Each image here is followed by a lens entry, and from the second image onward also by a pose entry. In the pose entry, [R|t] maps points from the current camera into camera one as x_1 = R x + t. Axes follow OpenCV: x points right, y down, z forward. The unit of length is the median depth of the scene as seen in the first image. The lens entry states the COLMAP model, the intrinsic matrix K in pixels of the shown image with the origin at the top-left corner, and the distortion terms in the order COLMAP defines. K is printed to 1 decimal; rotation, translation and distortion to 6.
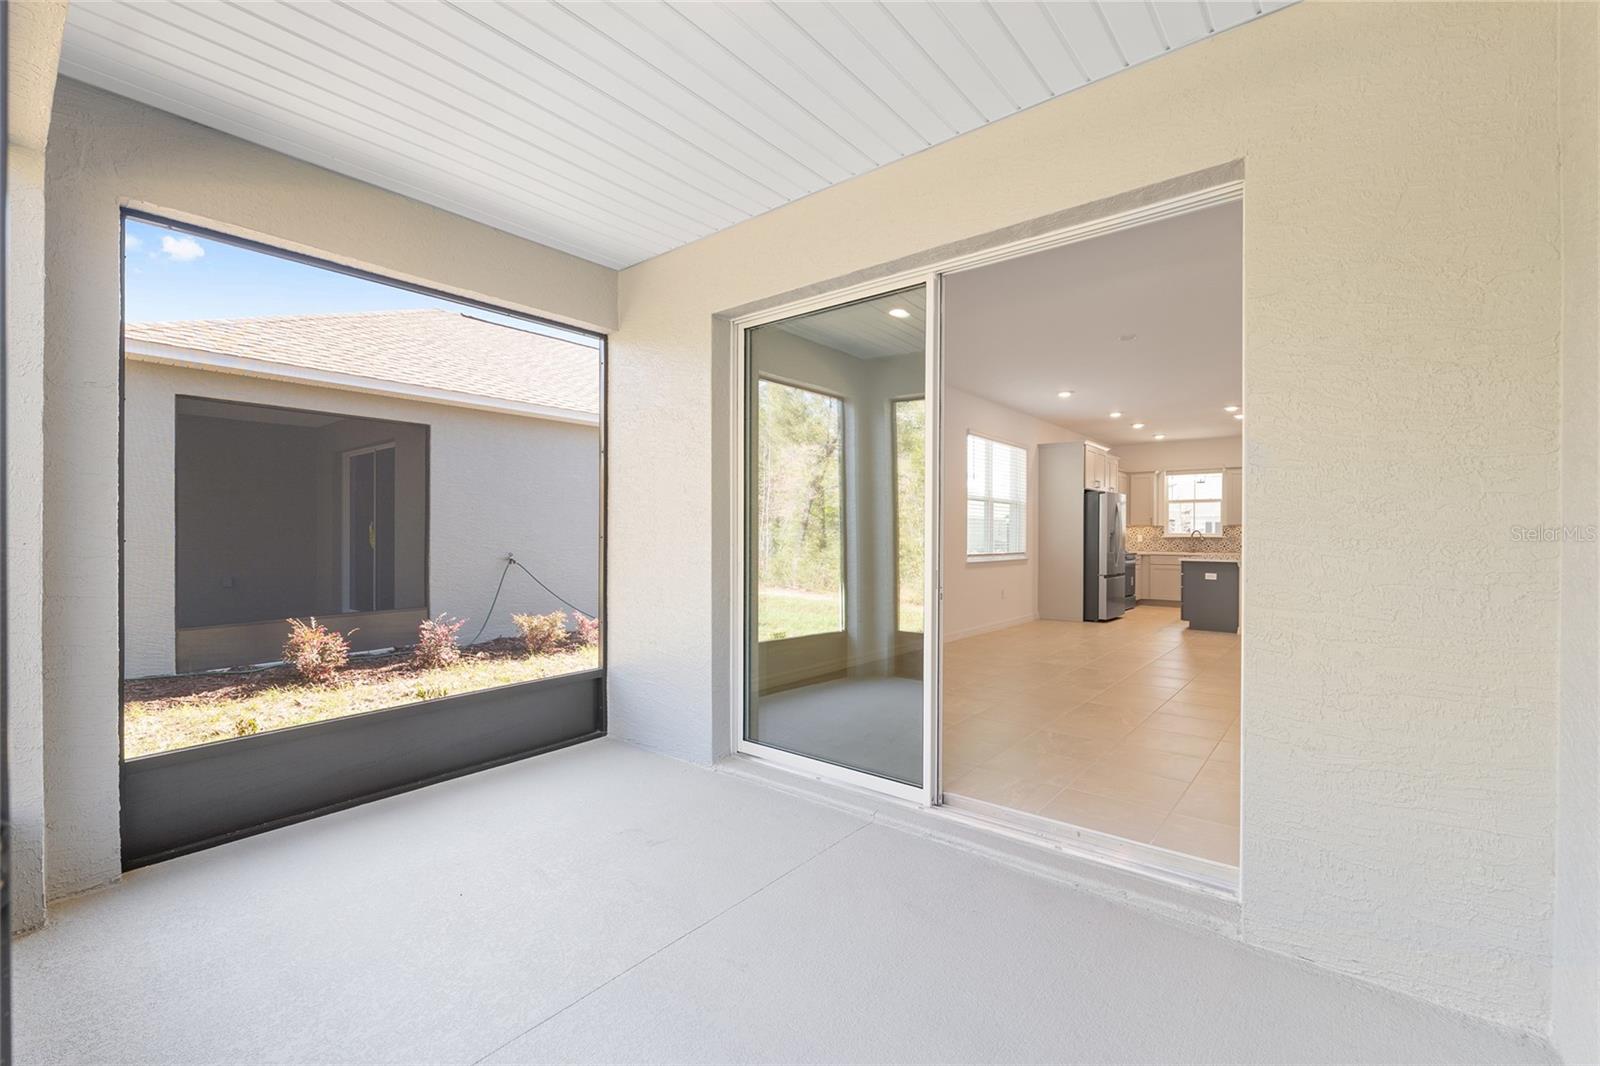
lens RADIAL K [[683.3, 0, 797.6], [0, 683.3, 535.1], [0, 0, 1]] dist [-0.001651, -0.000007]
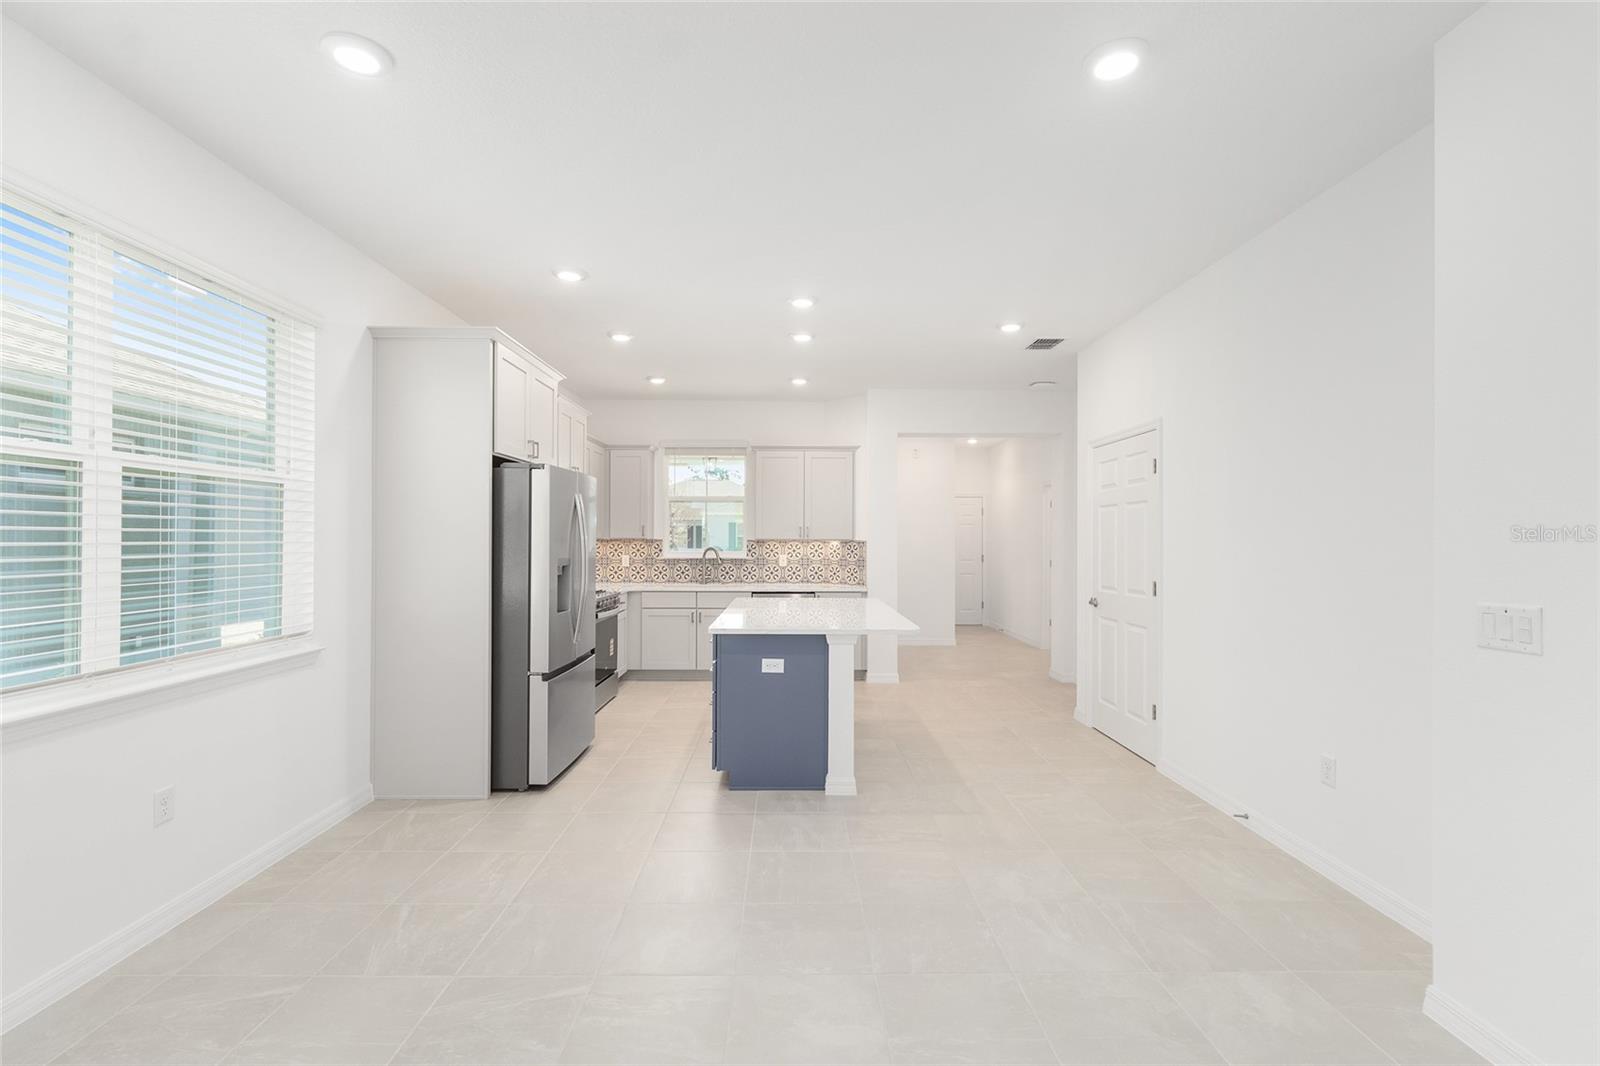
lens RADIAL K [[728.9, 0, 797.8], [0, 728.9, 535.6], [0, 0, 1]] dist [-0.000331, -0.000013]
pose [[0.767366, 0.000381, 0.641209, 0.277130], [0.001269, 0.999997, -0.002112, -0.019752], [-0.641208, 0.002434, 0.767363, 0.551080]]
